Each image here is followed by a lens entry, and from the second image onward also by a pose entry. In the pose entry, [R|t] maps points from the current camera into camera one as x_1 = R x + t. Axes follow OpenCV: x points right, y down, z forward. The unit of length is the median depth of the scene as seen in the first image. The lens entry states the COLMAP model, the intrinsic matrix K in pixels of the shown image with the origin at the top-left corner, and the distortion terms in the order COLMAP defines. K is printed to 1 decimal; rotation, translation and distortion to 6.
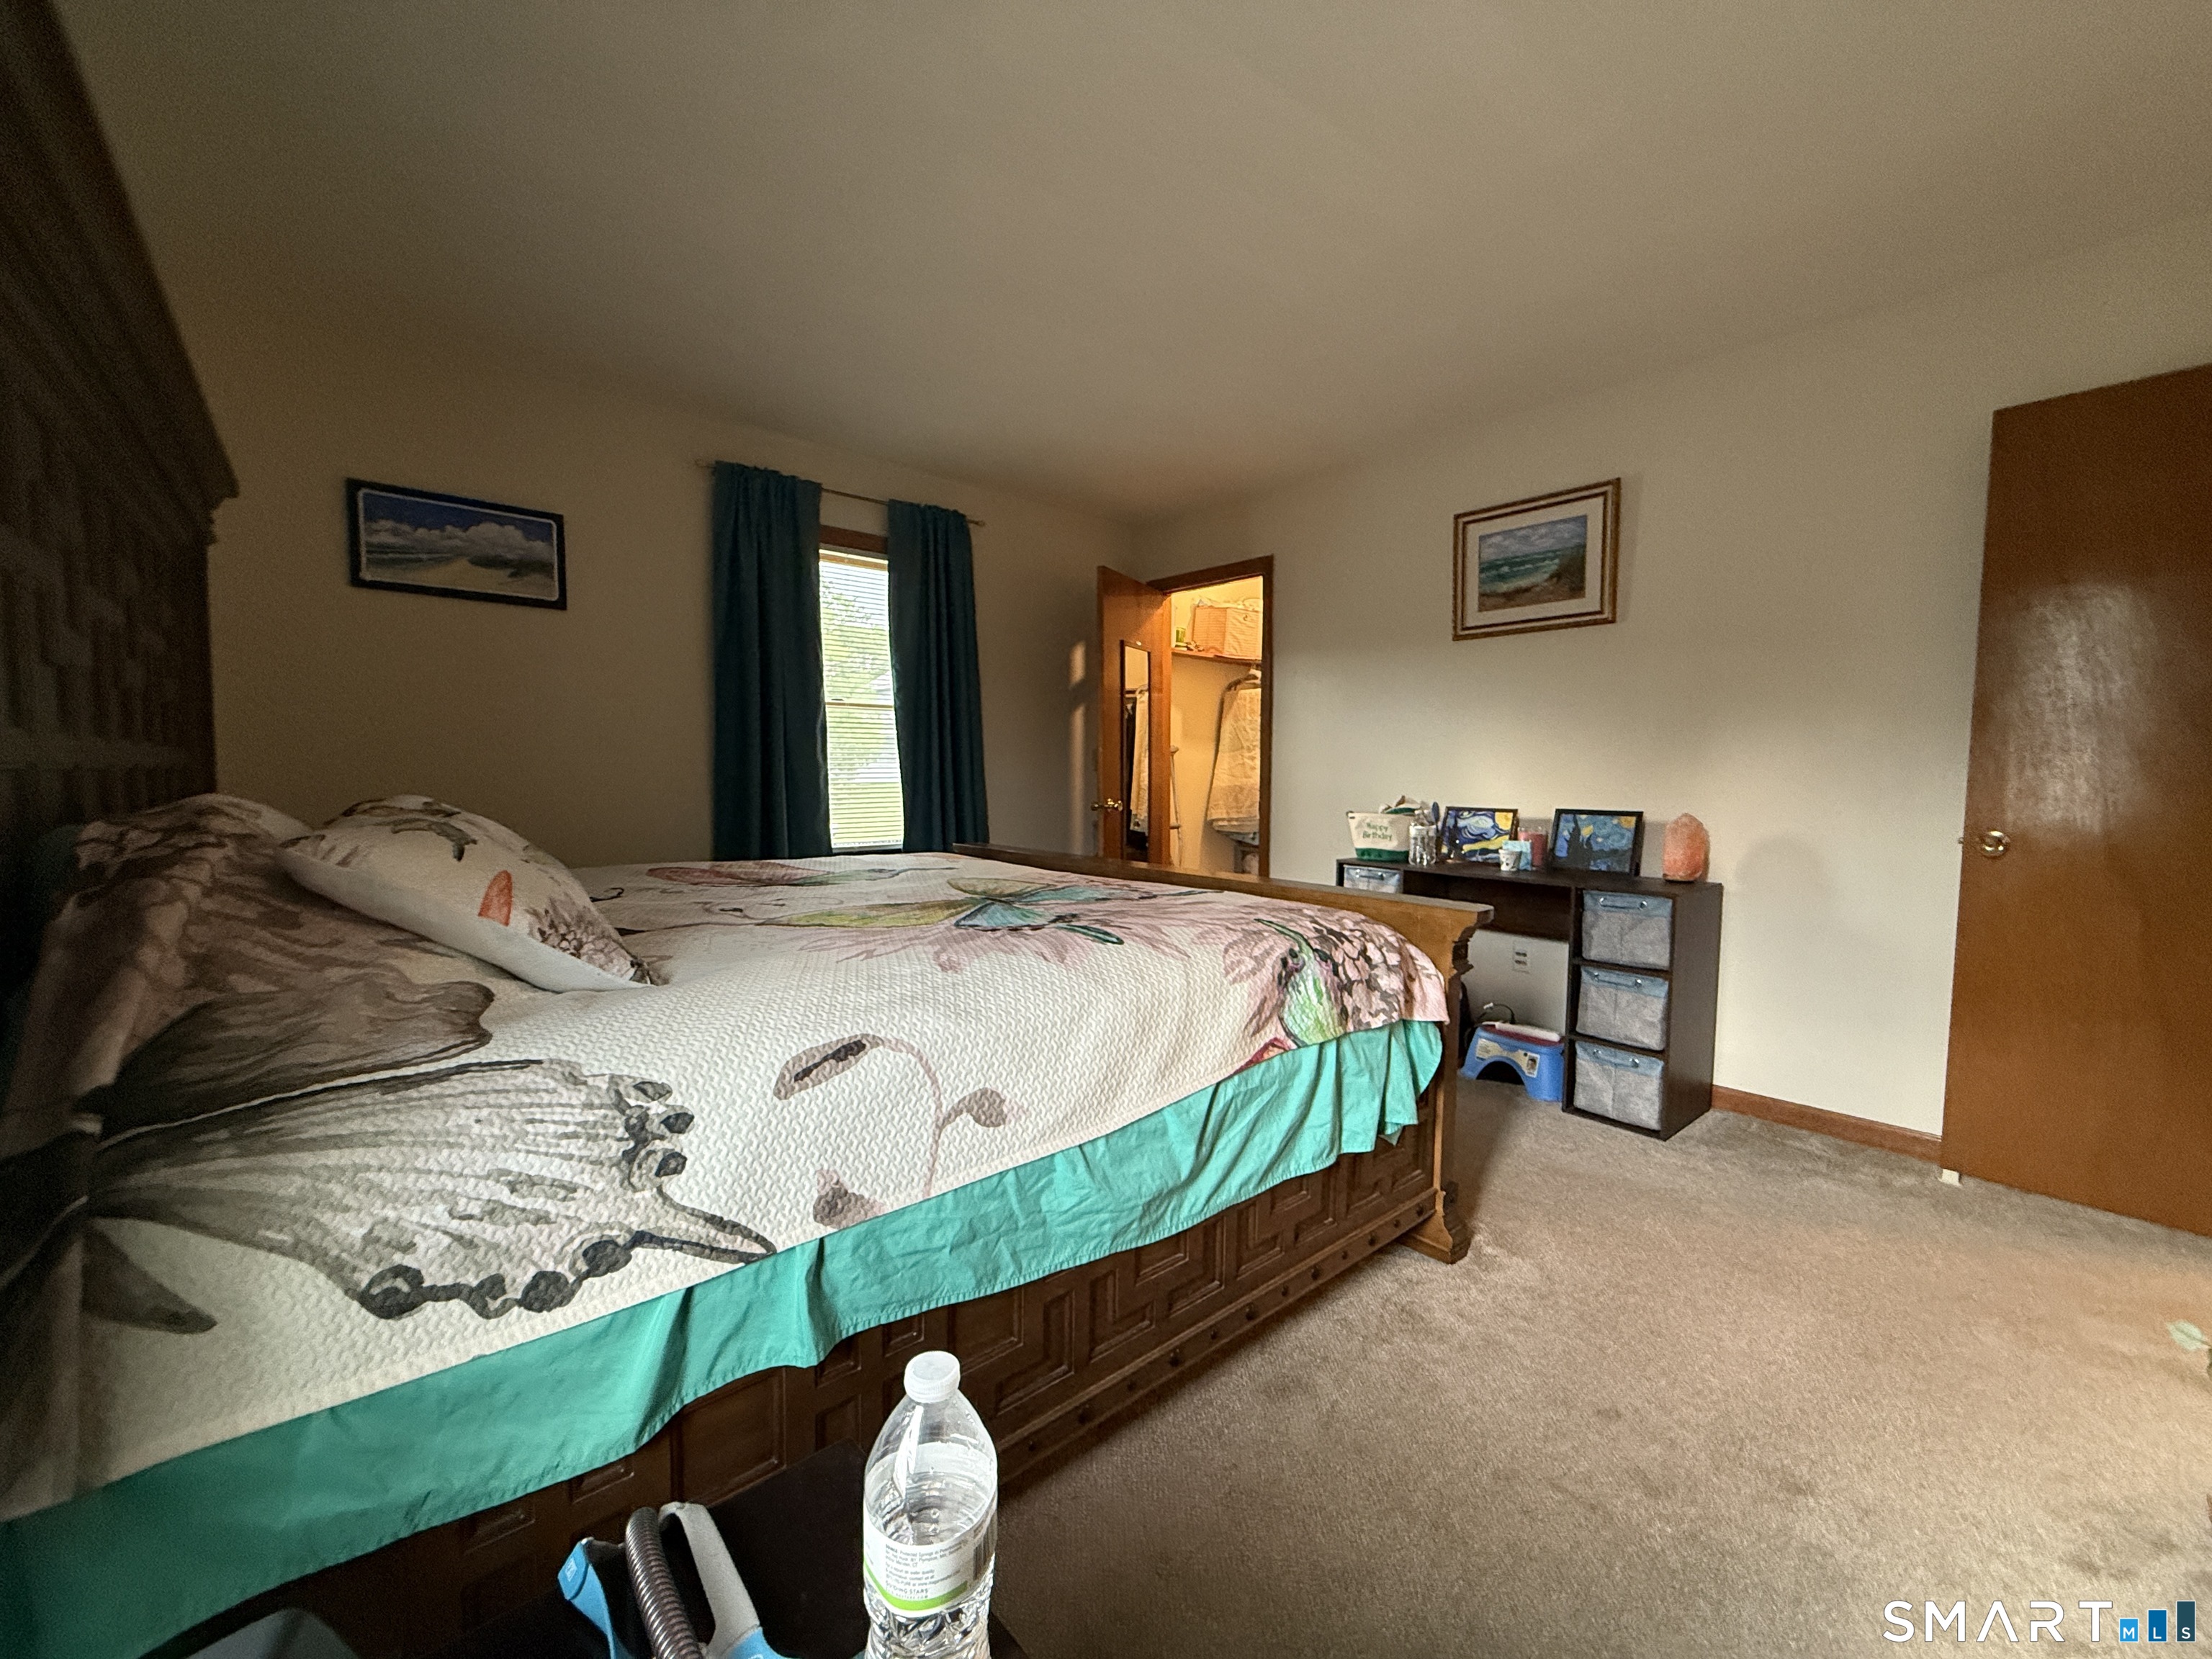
lens RADIAL K [[886.4, 0, 1111.8], [0, 886.4, 832.6], [0, 0, 1]] dist [-0.000804, -0.000112]
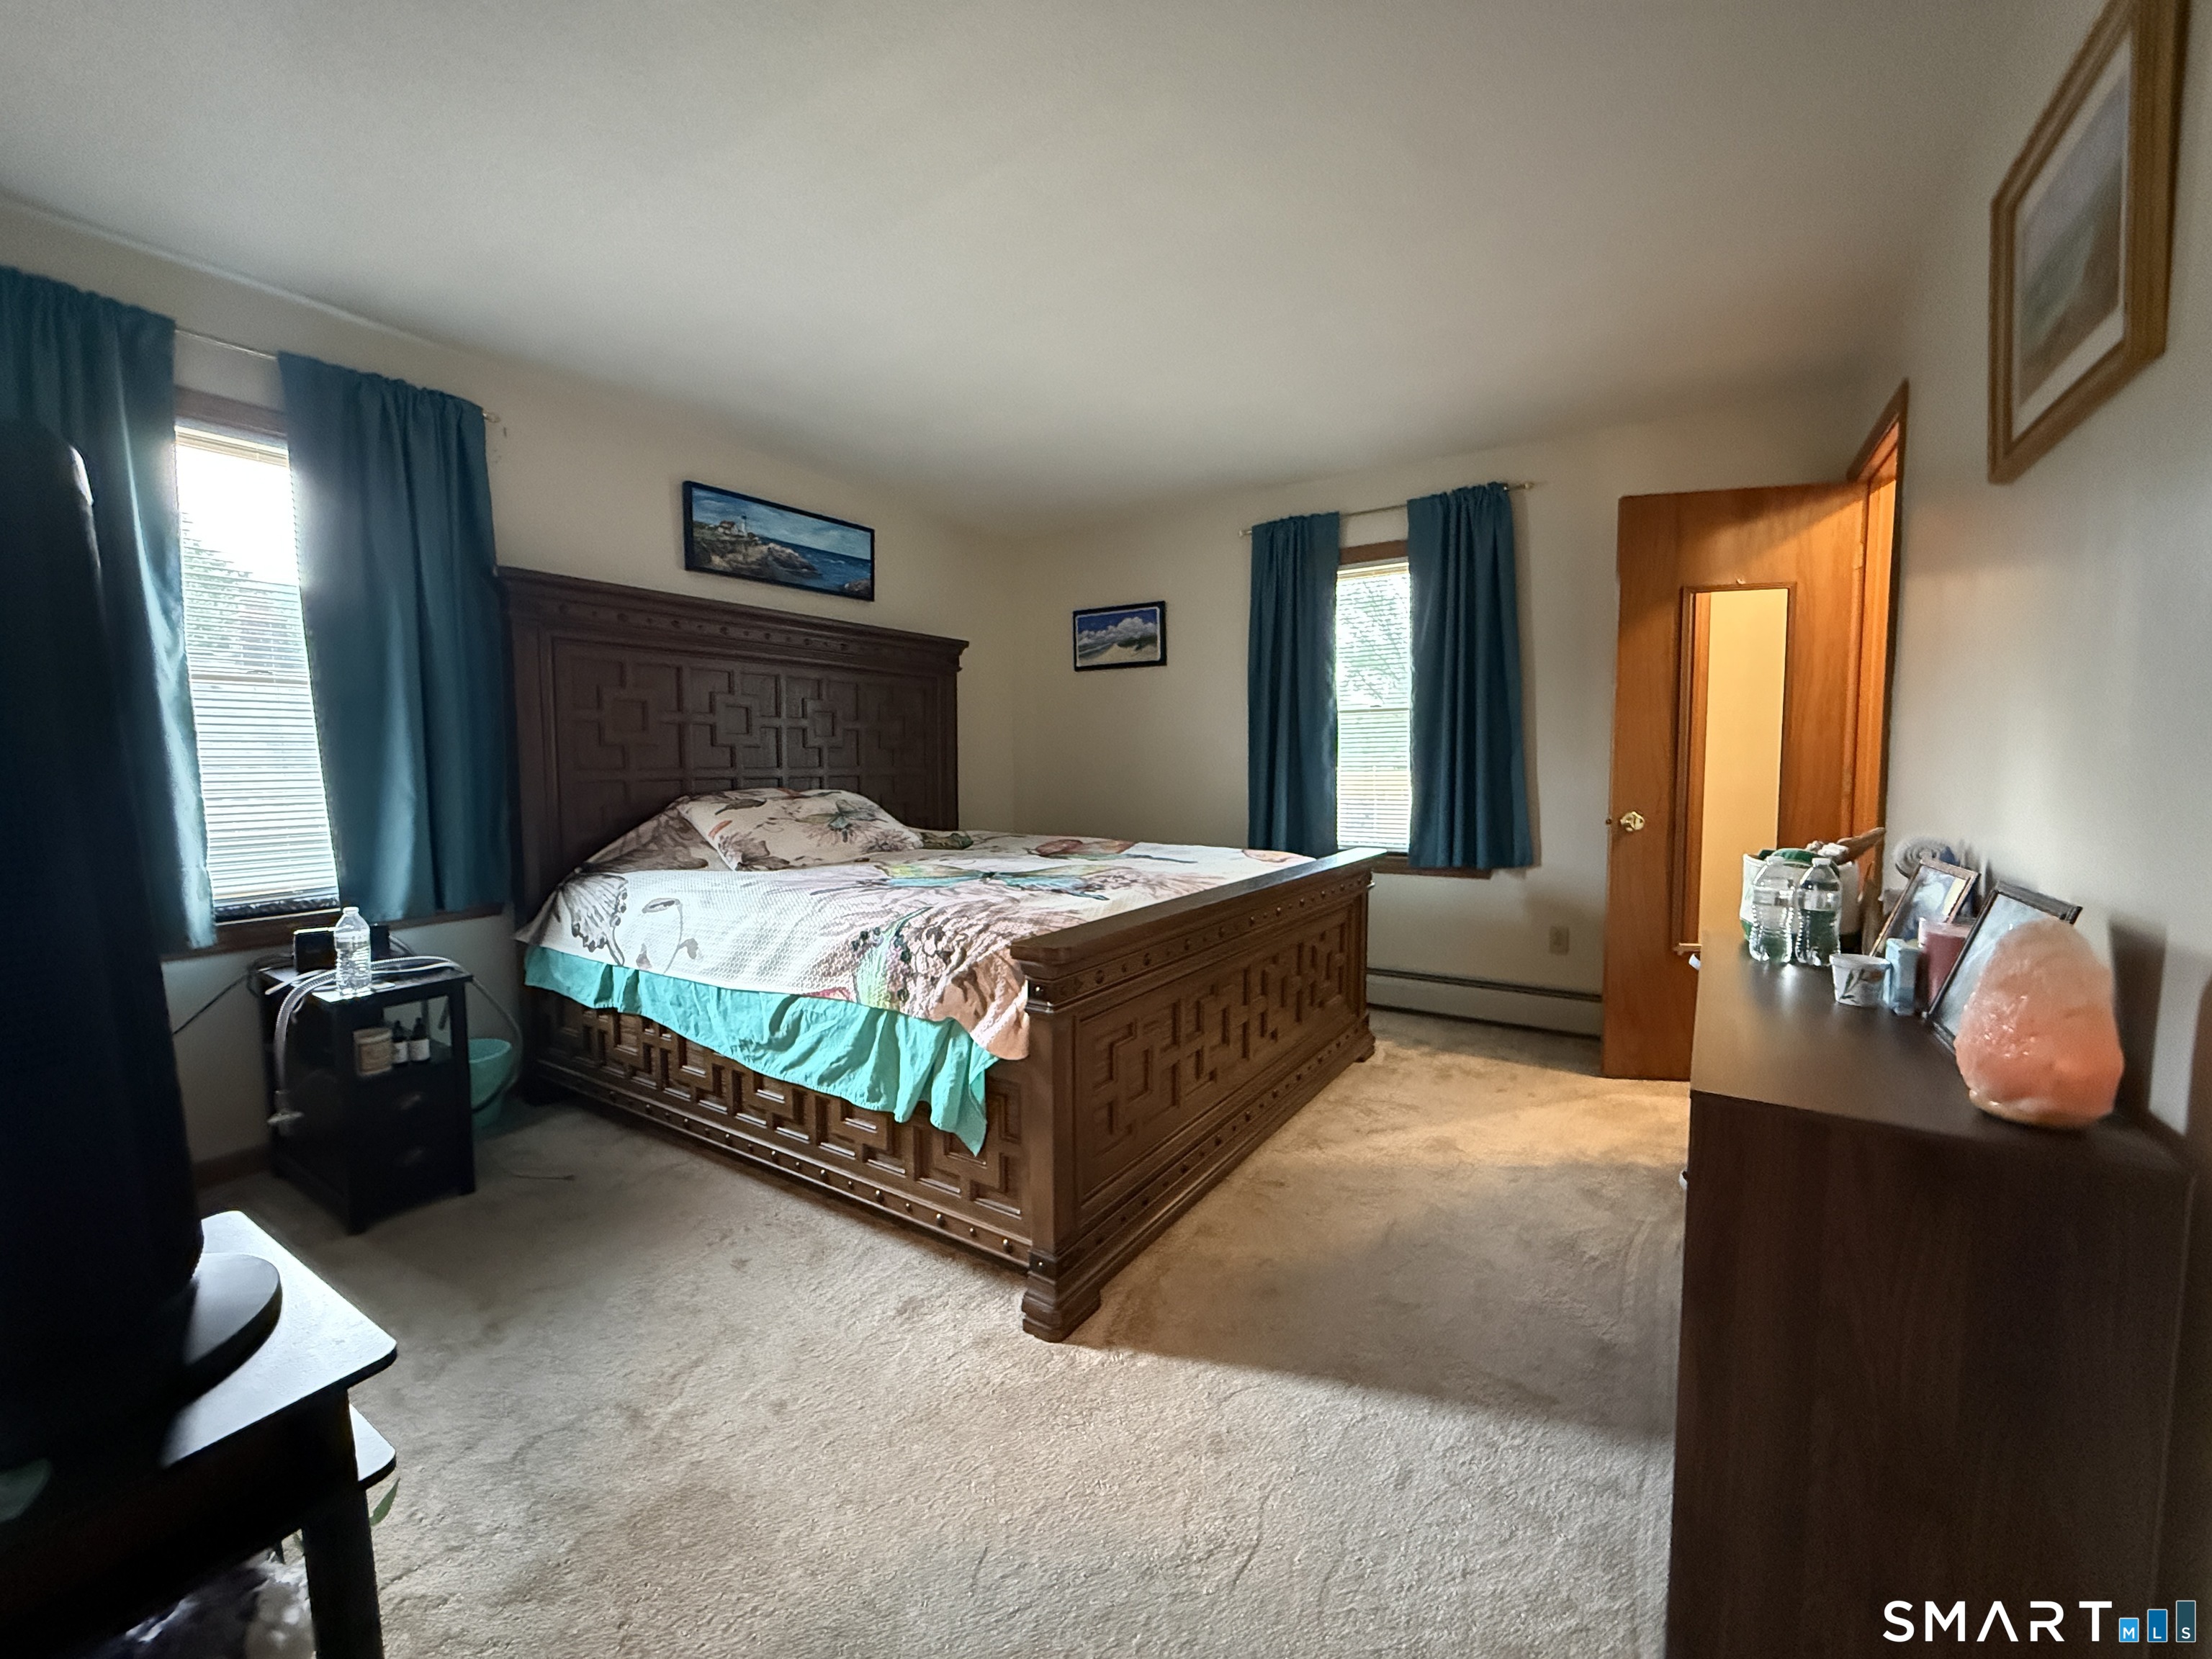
lens RADIAL K [[886.4, 0, 1105.1], [0, 886.4, 828.3], [0, 0, 1]] dist [-0.000804, -0.000112]
pose [[0.261248, 0.061638, -0.963302, 1.421648], [-0.056306, 0.997233, 0.048539, -0.082011], [0.963628, 0.041559, 0.263996, 0.941756]]
